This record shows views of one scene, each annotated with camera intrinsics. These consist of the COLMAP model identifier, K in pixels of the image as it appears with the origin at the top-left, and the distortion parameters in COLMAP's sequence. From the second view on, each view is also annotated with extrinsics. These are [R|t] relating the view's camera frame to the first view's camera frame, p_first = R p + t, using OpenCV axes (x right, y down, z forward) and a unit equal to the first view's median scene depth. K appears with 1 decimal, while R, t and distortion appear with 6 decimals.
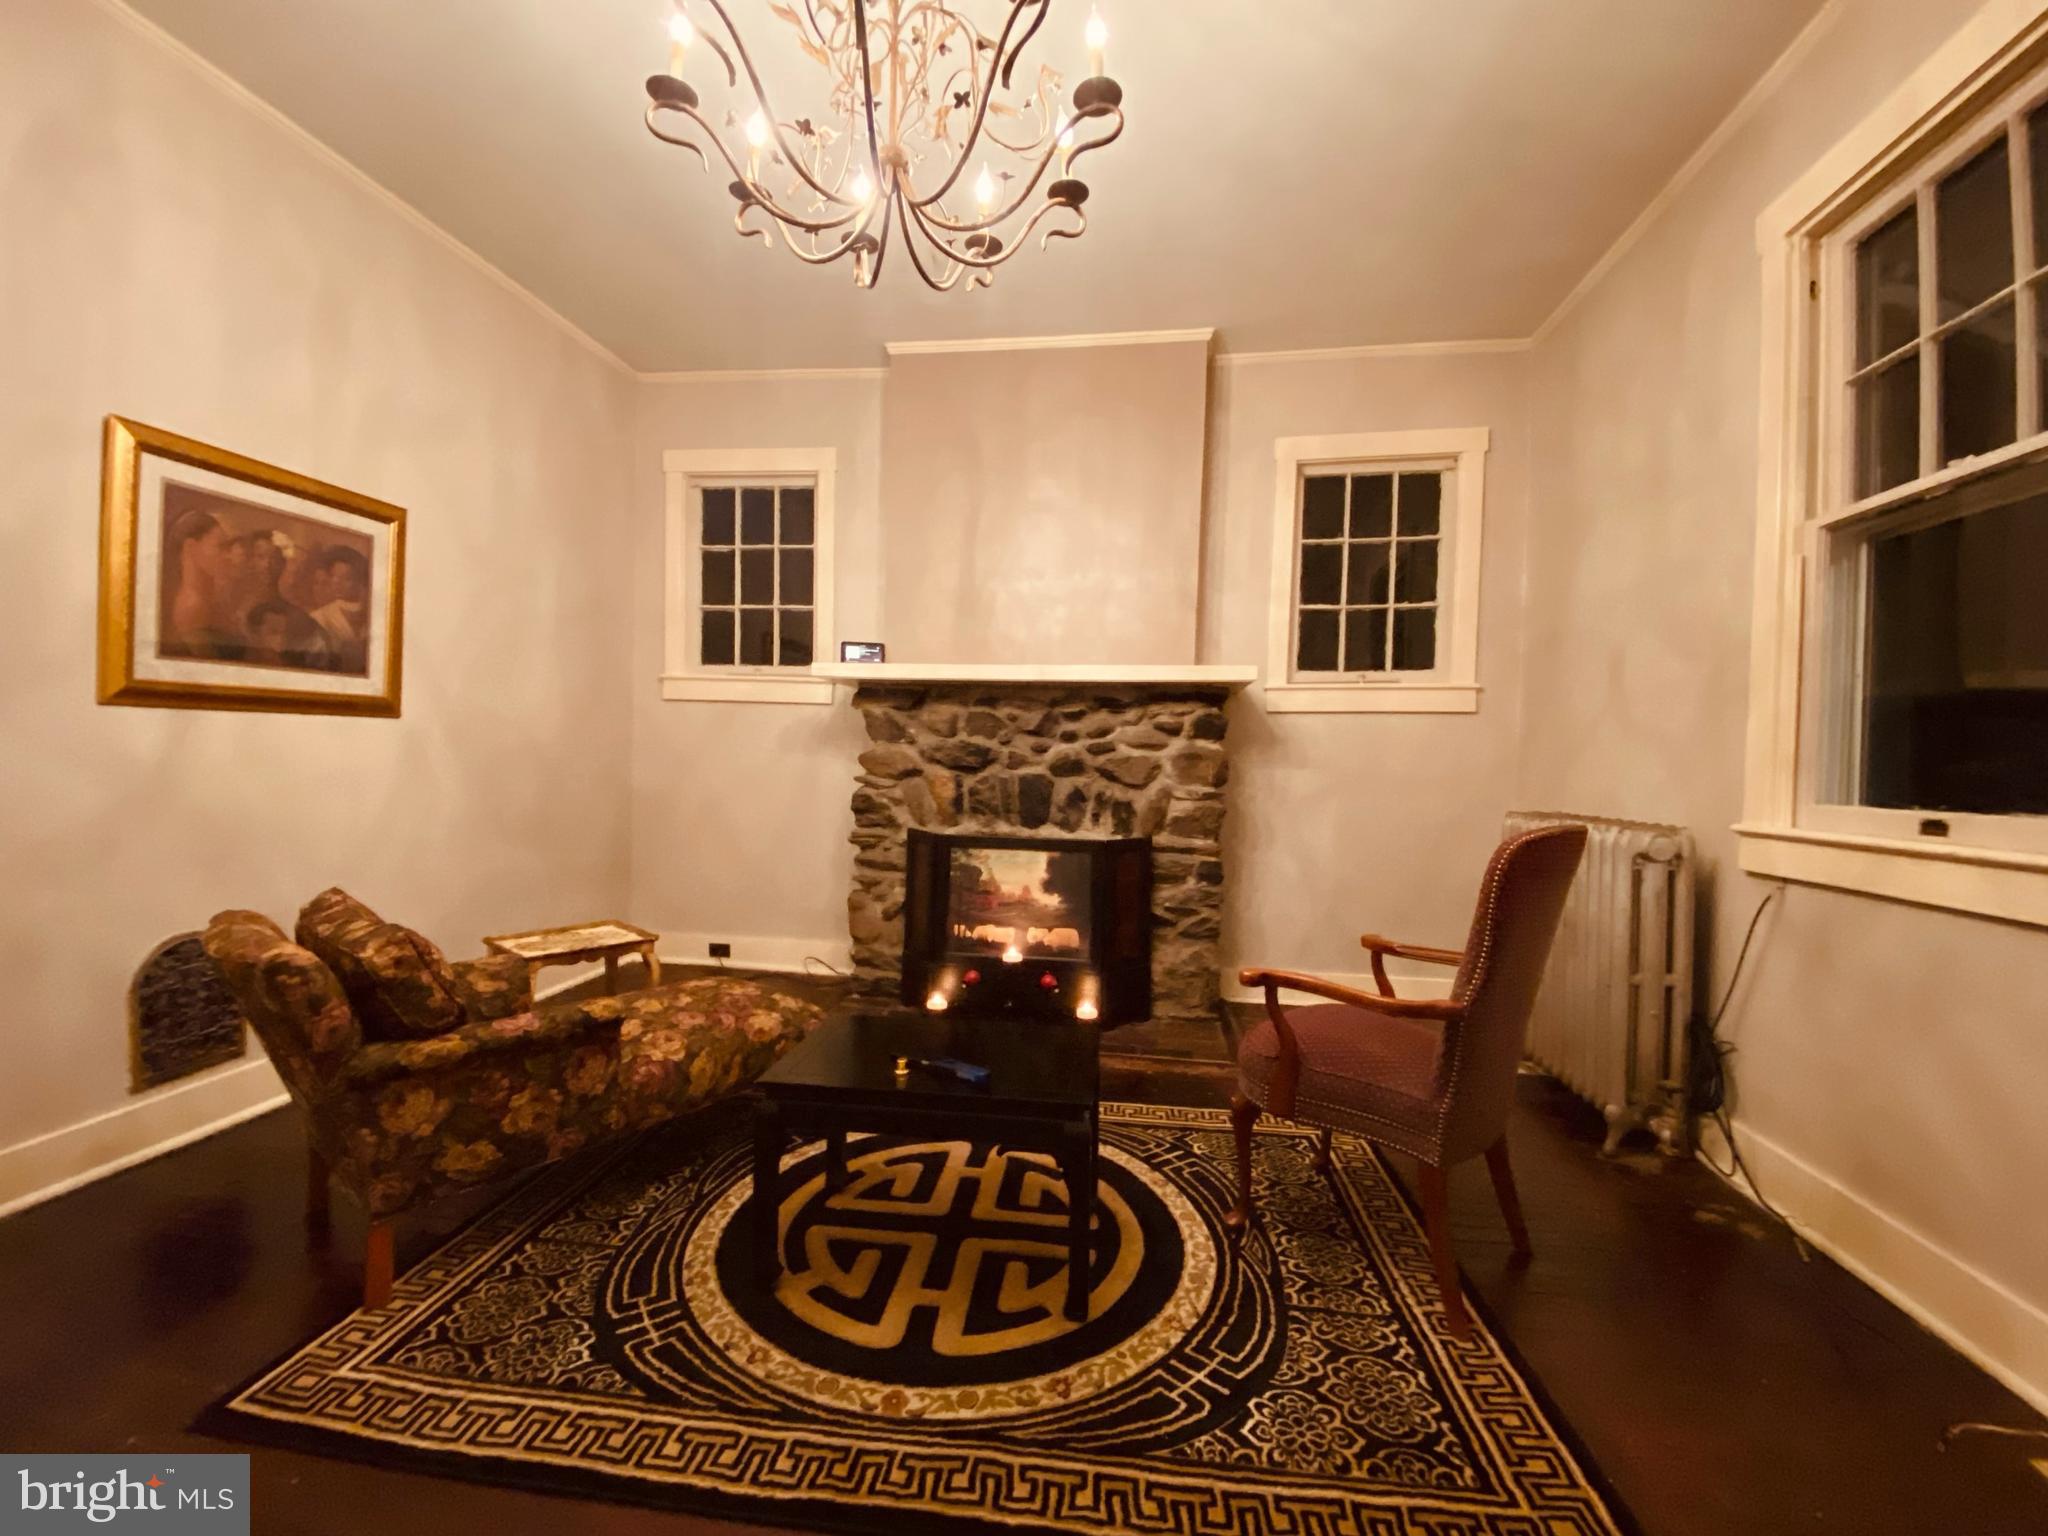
lens RADIAL K [[821.9, 0, 1032.8], [0, 821.9, 746.1], [0, 0, 1]] dist [-0.008222, -0.001130]
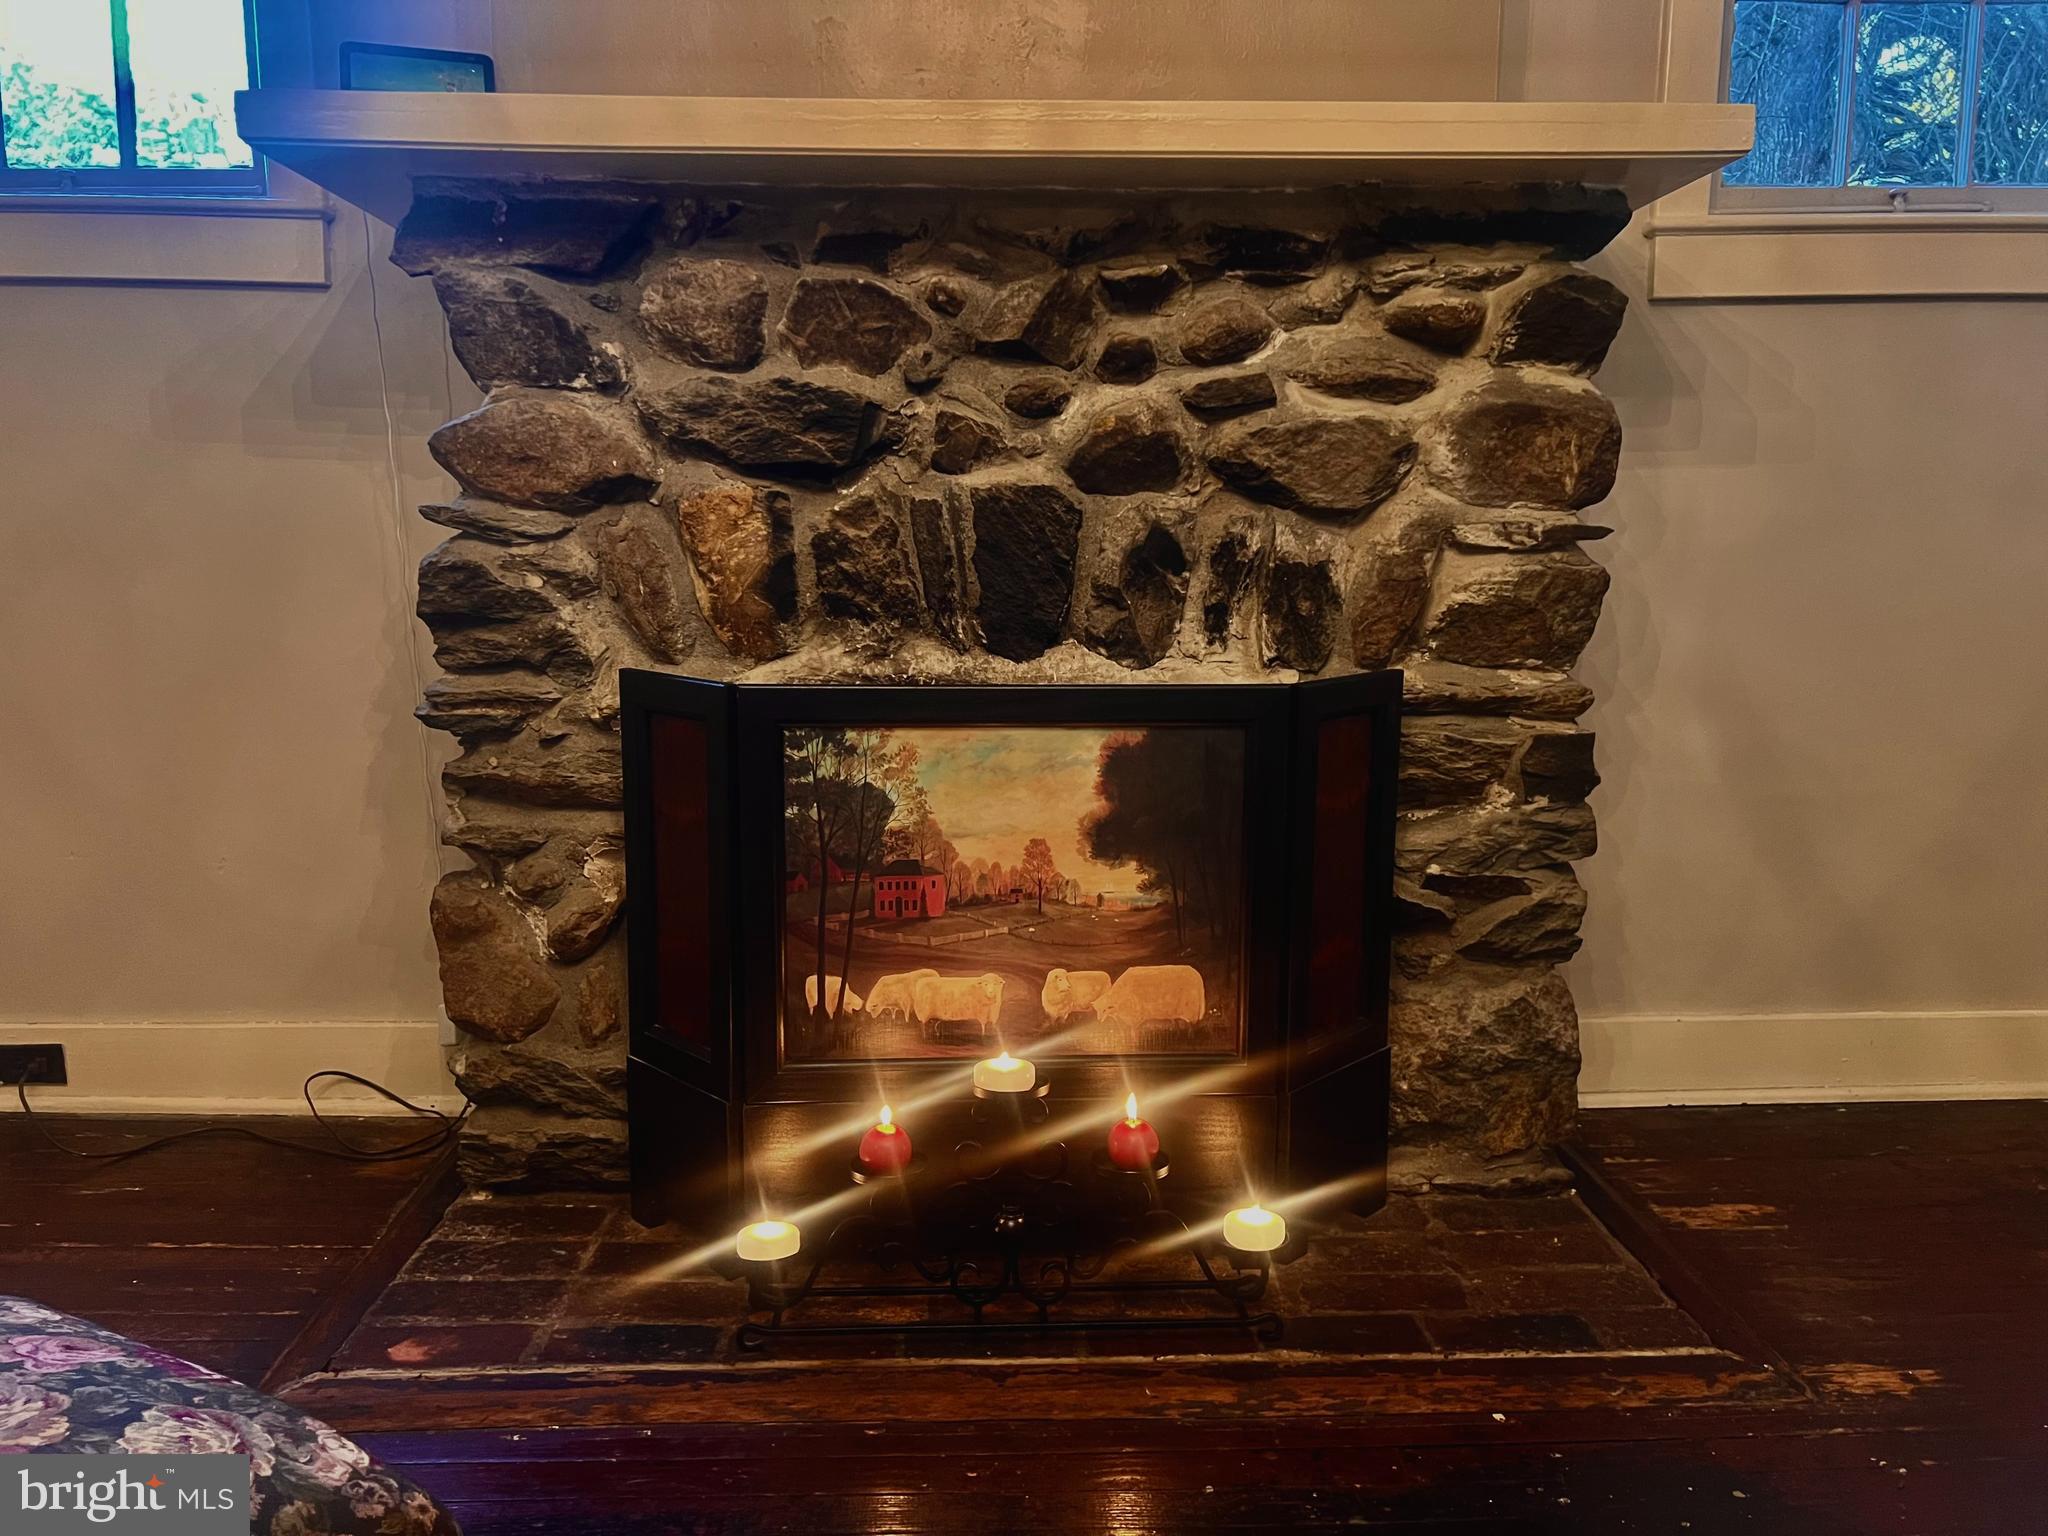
lens RADIAL K [[1541.3, 0, 1024.3], [0, 1541.3, 771.5], [0, 0, 1]] dist [0.052641, -0.045049]
pose [[0.986775, -0.046225, 0.155366, -0.095033], [0.020952, 0.986809, 0.160525, 0.047626], [-0.160737, -0.155147, 0.974727, 0.408137]]
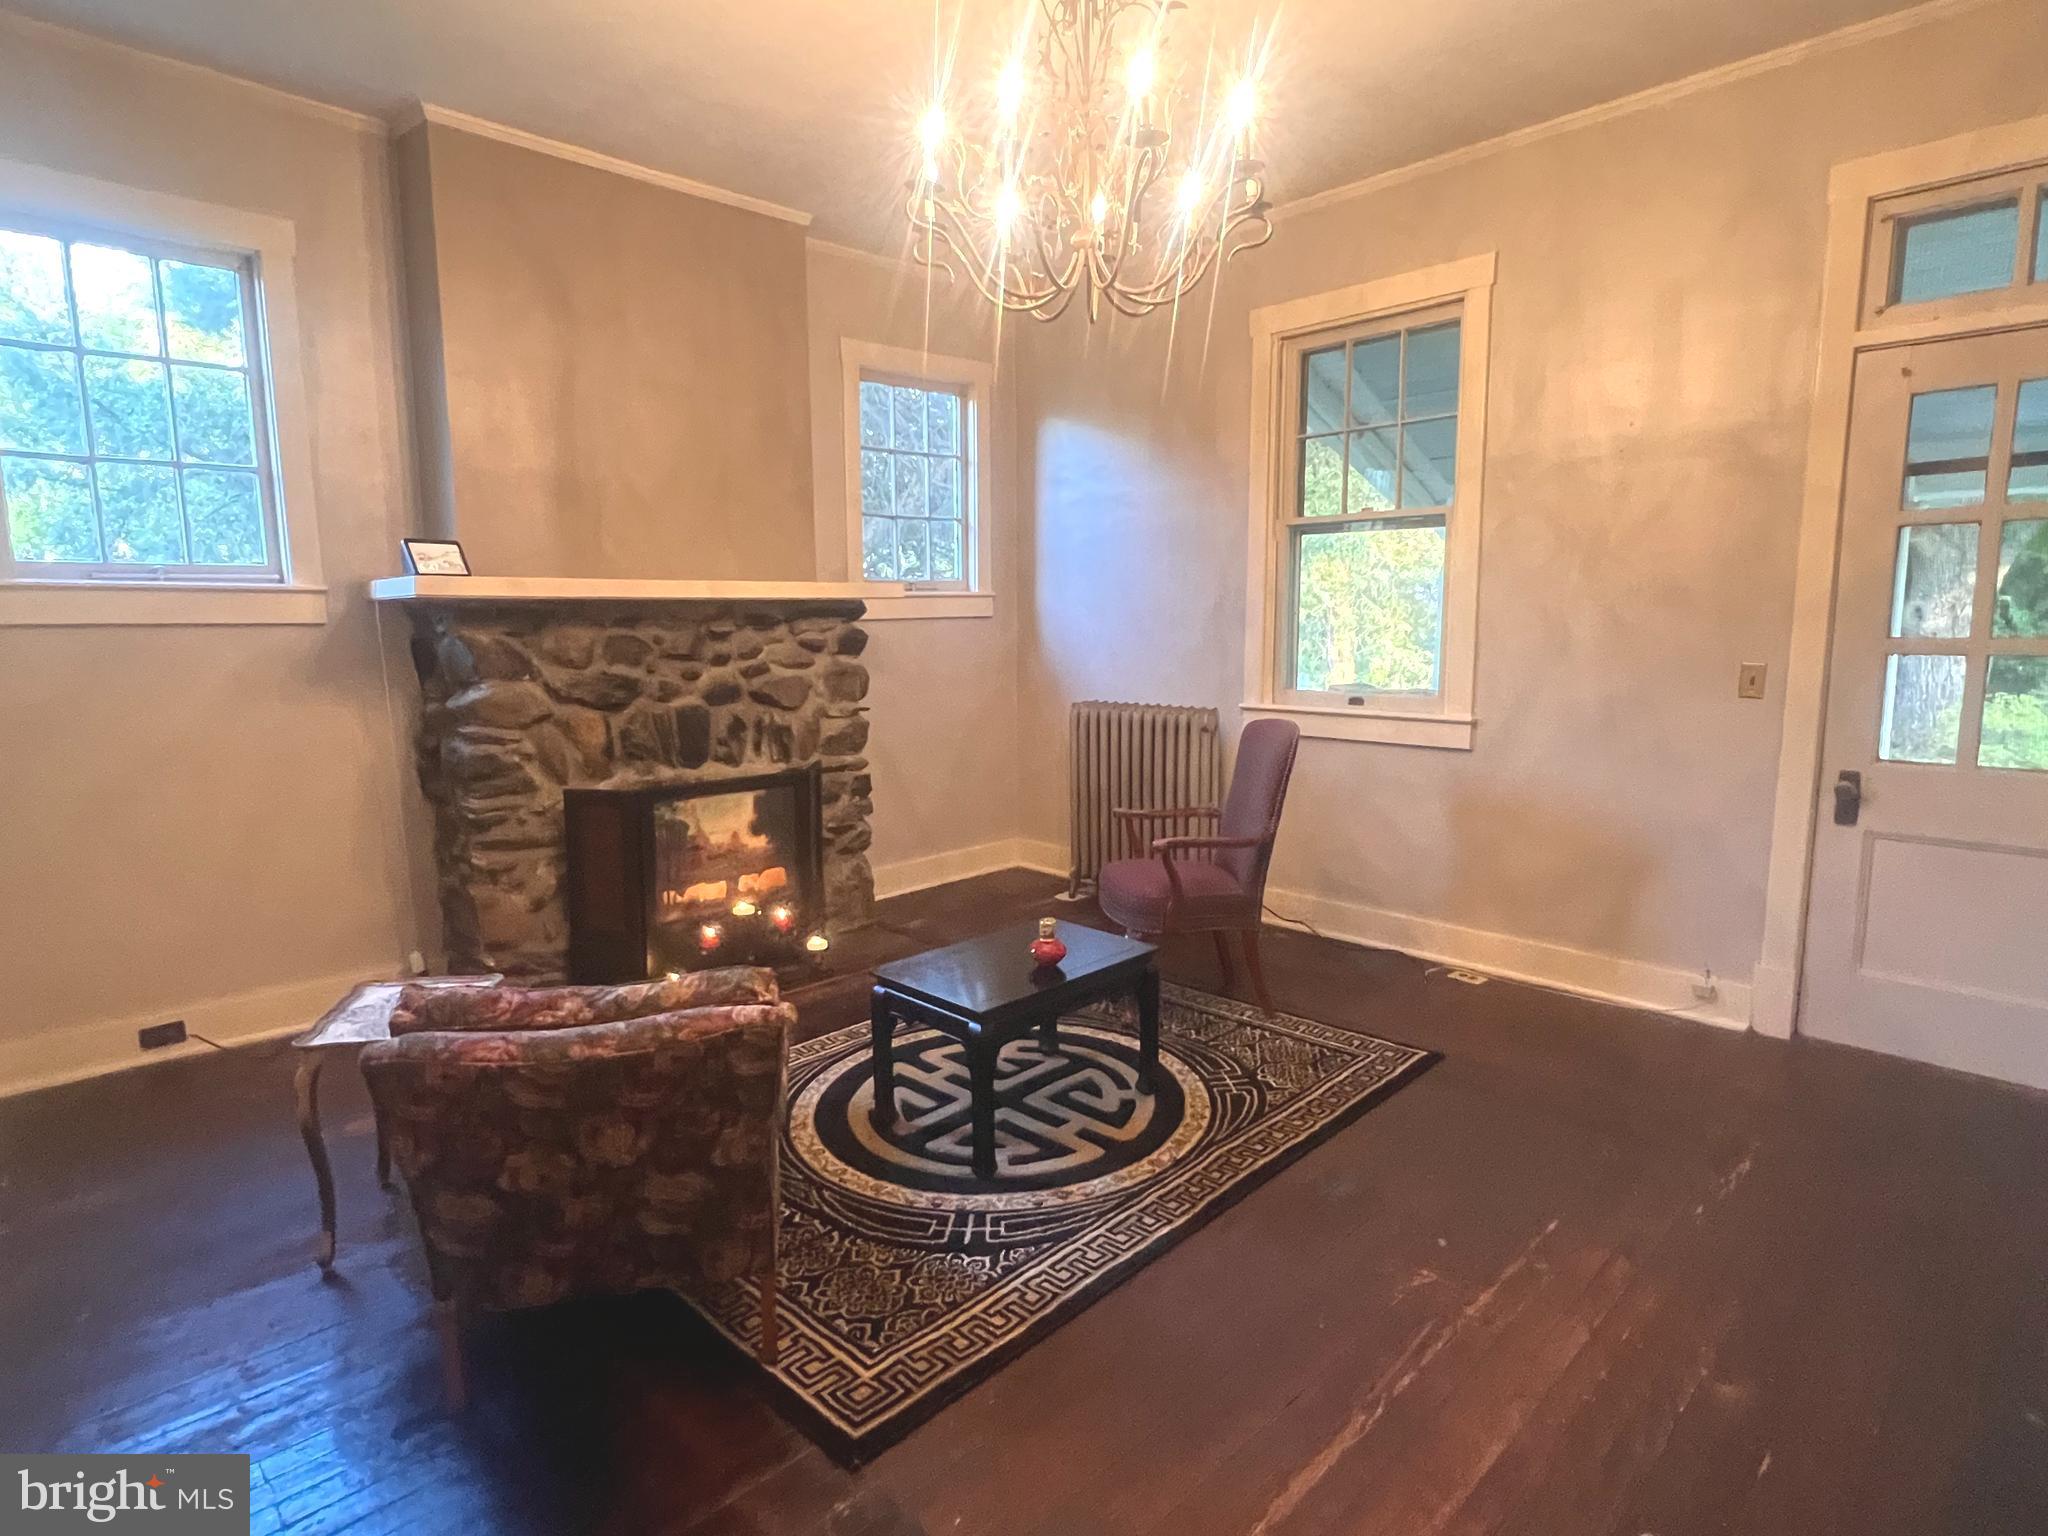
lens RADIAL K [[1083.5, 0, 1025.3], [0, 1083.5, 779.7], [0, 0, 1]] dist [0.003758, -0.000406]
pose [[0.613016, -0.146929, 0.776288, -0.679262], [0.011940, 0.984166, 0.176846, -0.086409], [-0.789980, -0.099140, 0.605064, 0.030853]]
